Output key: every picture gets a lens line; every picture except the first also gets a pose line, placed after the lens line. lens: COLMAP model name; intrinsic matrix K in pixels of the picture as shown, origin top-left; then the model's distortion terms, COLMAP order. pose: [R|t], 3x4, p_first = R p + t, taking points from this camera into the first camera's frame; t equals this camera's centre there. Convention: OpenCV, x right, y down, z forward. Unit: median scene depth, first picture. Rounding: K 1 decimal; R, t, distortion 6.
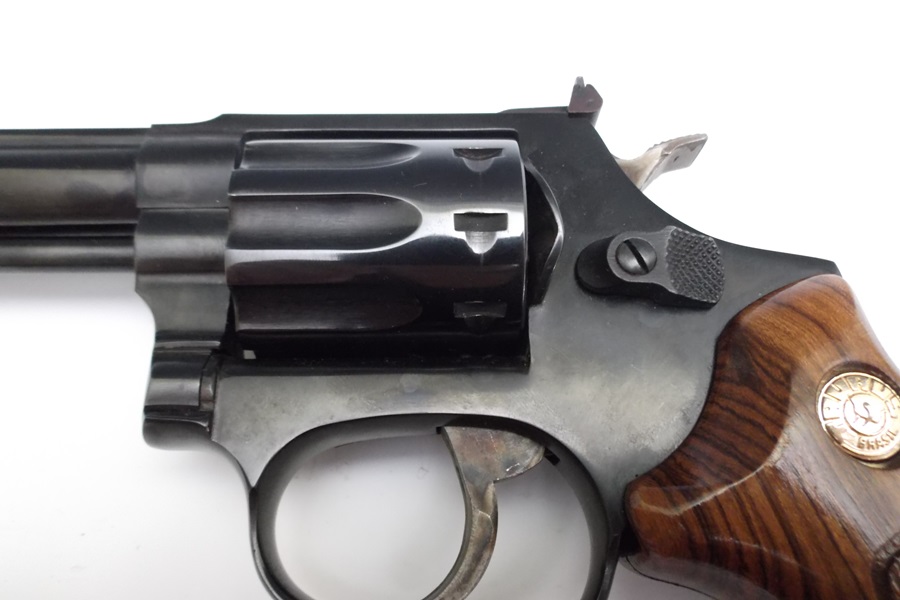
lens RADIAL K [[673.3, 0, 455.8], [0, 673.3, 297.1], [0, 0, 1]] dist [-0.021421, 0.000737]
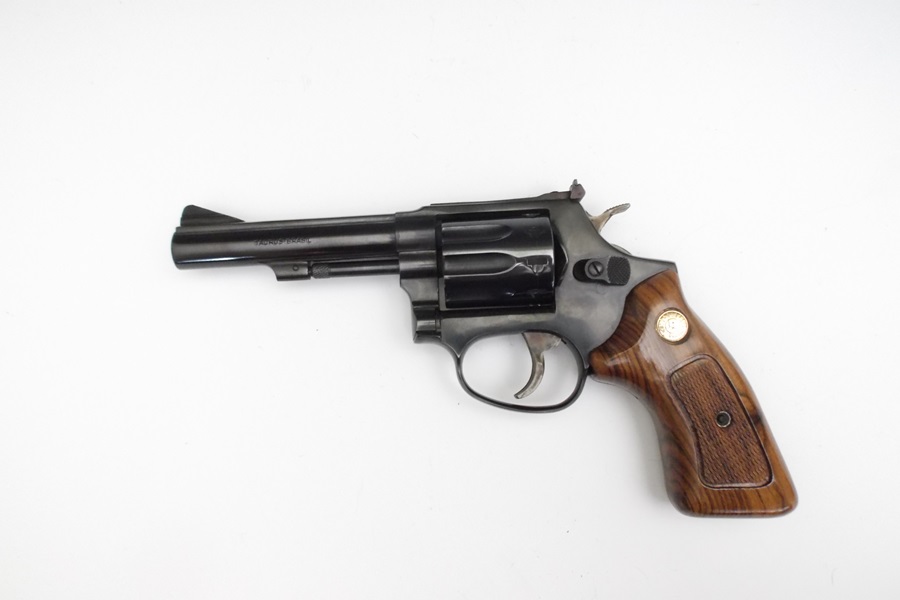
lens RADIAL K [[673.3, 0, 452.6], [0, 673.3, 302.2], [0, 0, 1]] dist [-0.021421, 0.000737]
pose [[0.998950, -0.040992, -0.020476, -0.245166], [0.044693, 0.970207, 0.238121, -0.585568], [0.010104, -0.238786, 0.971020, -1.604797]]
